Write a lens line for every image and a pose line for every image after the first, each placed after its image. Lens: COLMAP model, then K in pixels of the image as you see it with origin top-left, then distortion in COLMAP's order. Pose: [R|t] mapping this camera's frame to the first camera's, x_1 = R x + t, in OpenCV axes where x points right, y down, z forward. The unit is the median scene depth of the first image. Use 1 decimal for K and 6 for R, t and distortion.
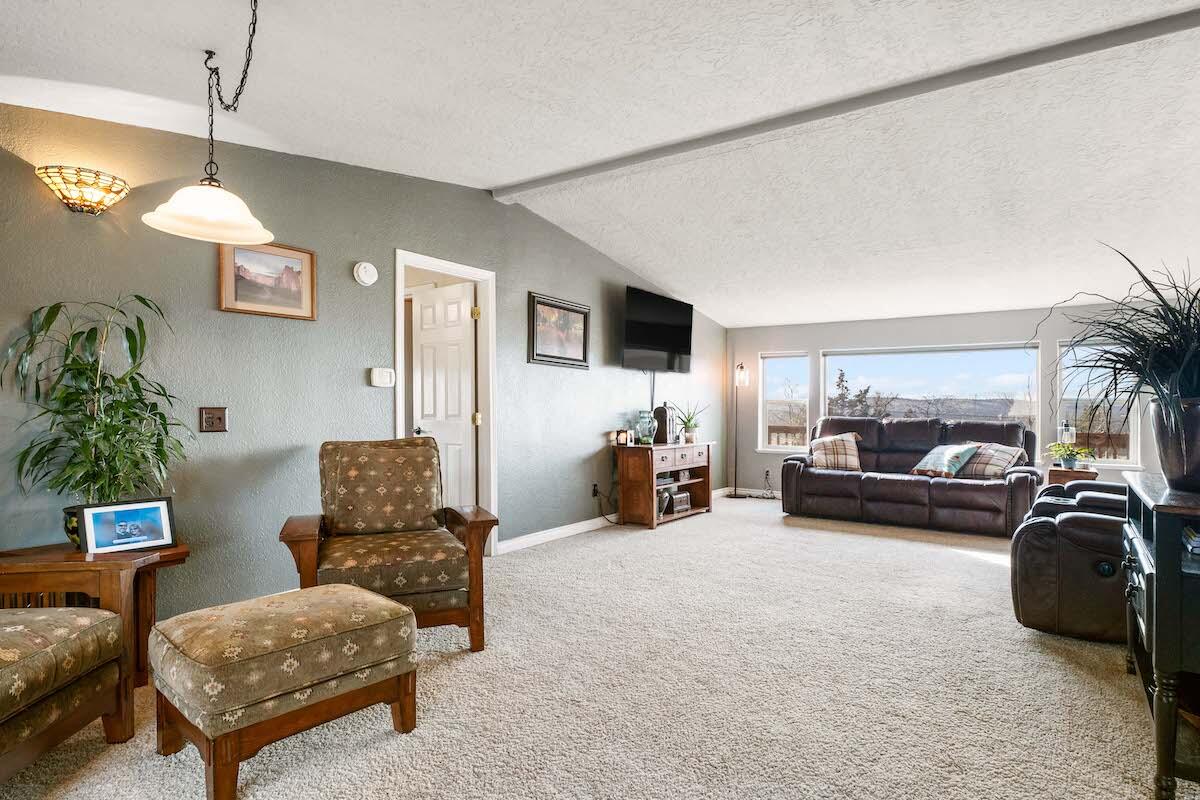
lens RADIAL K [[605.4, 0, 605.4], [0, 605.4, 412.1], [0, 0, 1]] dist [-0.002519, 0.000709]
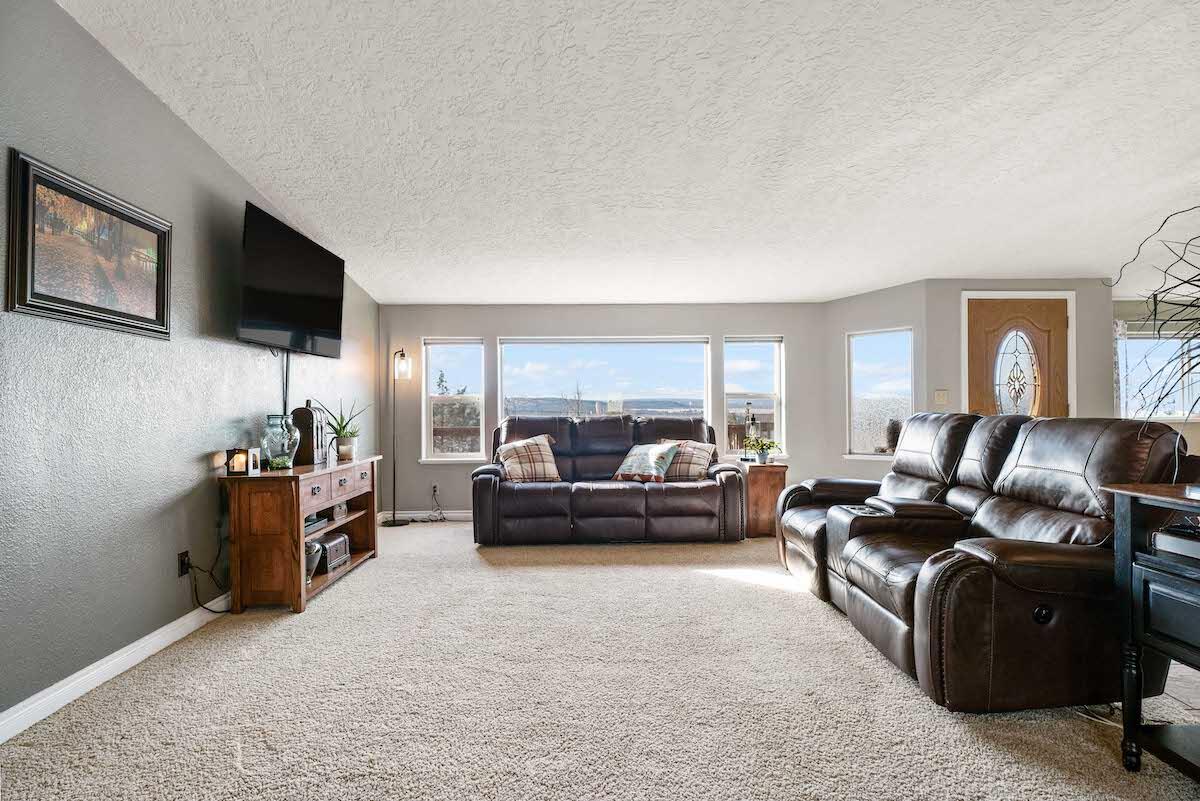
lens RADIAL K [[605.4, 0, 586.0], [0, 605.4, 395.3], [0, 0, 1]] dist [-0.002519, 0.000709]
pose [[0.825126, -0.005624, 0.564921, -0.022792], [0.020800, 0.999575, -0.020429, -0.002713], [-0.564566, 0.028606, 0.824892, 0.310282]]
